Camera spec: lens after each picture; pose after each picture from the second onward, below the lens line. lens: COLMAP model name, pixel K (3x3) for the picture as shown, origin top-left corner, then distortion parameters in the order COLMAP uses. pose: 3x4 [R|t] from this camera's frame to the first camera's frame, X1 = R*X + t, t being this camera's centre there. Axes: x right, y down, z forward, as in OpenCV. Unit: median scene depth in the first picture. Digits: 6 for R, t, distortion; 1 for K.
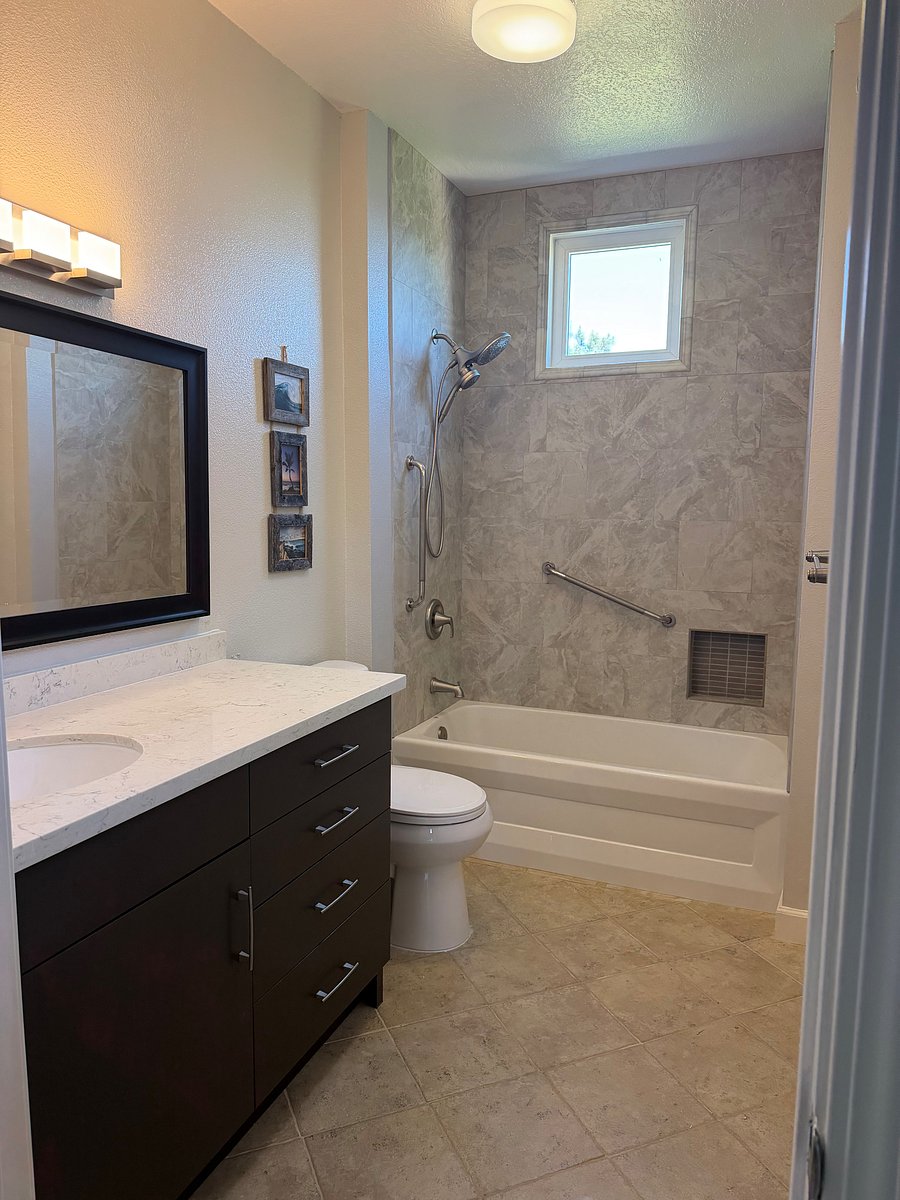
lens RADIAL K [[894.2, 0, 428.2], [0, 894.2, 605.4], [0, 0, 1]] dist [0.002165, 0.087753]
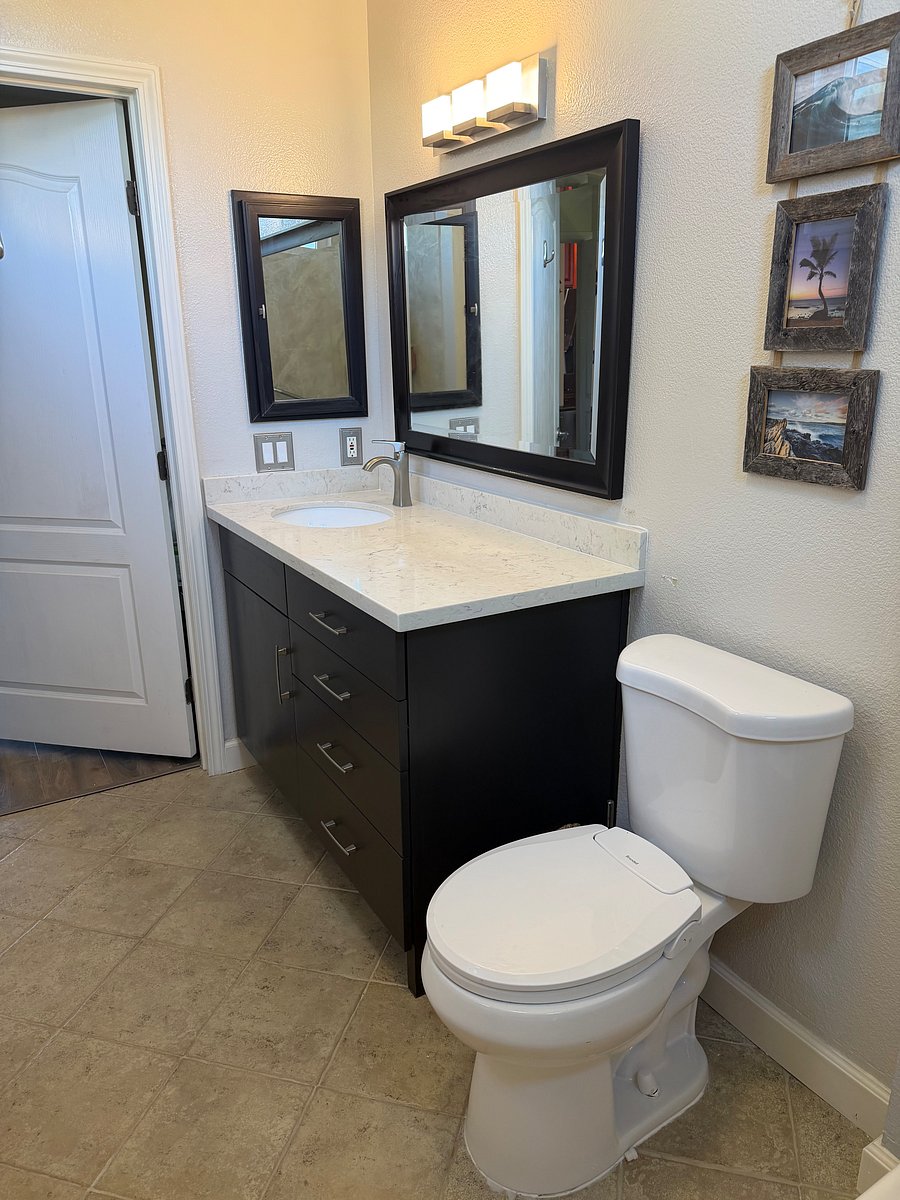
lens RADIAL K [[850.8, 0, 423.1], [0, 850.8, 592.9], [0, 0, 1]] dist [0.086239, -0.048083]
pose [[-0.613280, 0.229064, -0.755922, 0.442941], [-0.074610, 0.935947, 0.344147, -0.159341], [0.786334, 0.267458, -0.556907, 1.336959]]
